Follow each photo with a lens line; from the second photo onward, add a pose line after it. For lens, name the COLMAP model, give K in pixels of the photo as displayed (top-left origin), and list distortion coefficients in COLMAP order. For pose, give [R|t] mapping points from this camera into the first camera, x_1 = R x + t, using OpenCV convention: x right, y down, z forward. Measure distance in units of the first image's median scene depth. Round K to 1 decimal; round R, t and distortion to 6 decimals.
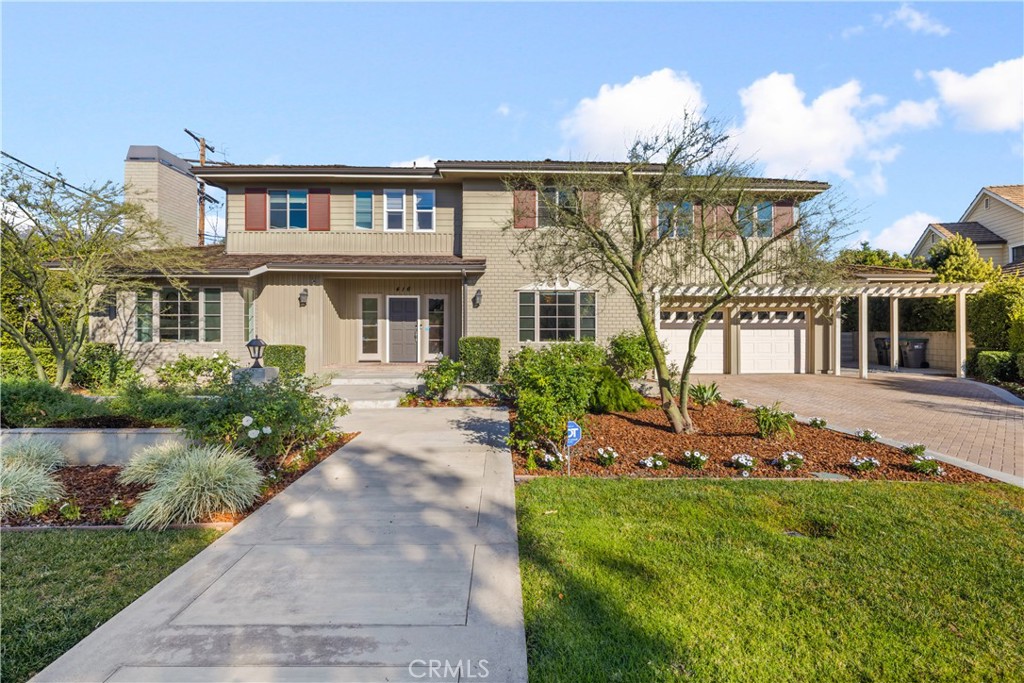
lens RADIAL K [[494.6, 0, 516.0], [0, 494.6, 338.8], [0, 0, 1]] dist [0.009225, -0.003649]
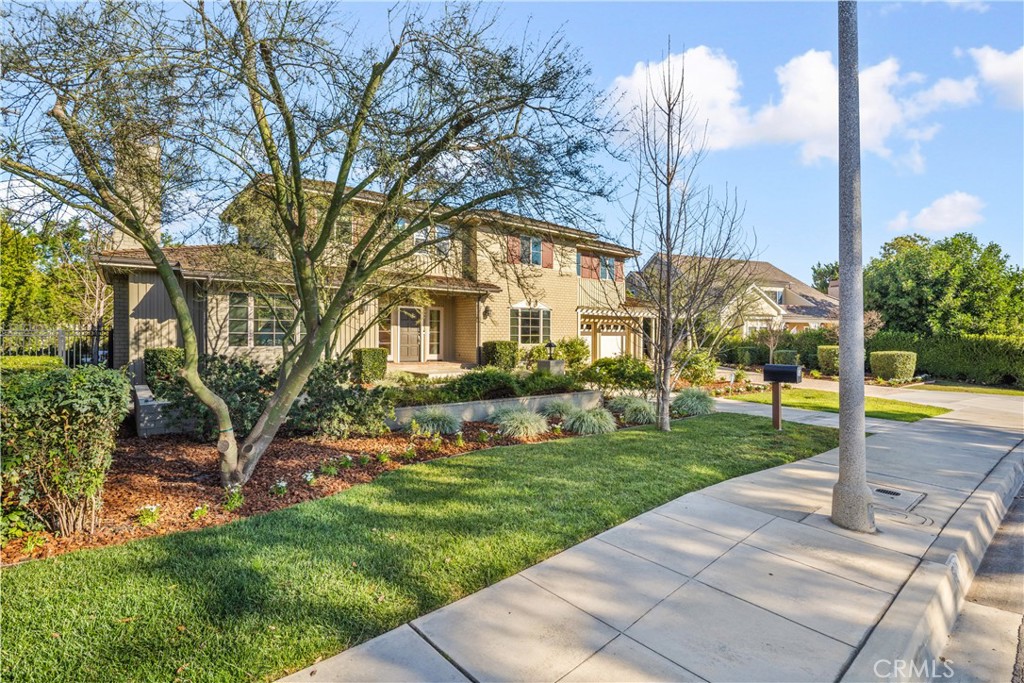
lens RADIAL K [[494.6, 0, 513.5], [0, 494.6, 340.4], [0, 0, 1]] dist [0.009225, -0.003649]
pose [[0.795807, -0.000414, 0.605551, -0.835193], [0.002928, 0.999991, -0.003163, 0.000051], [-0.605544, 0.004290, 0.795801, -0.125644]]
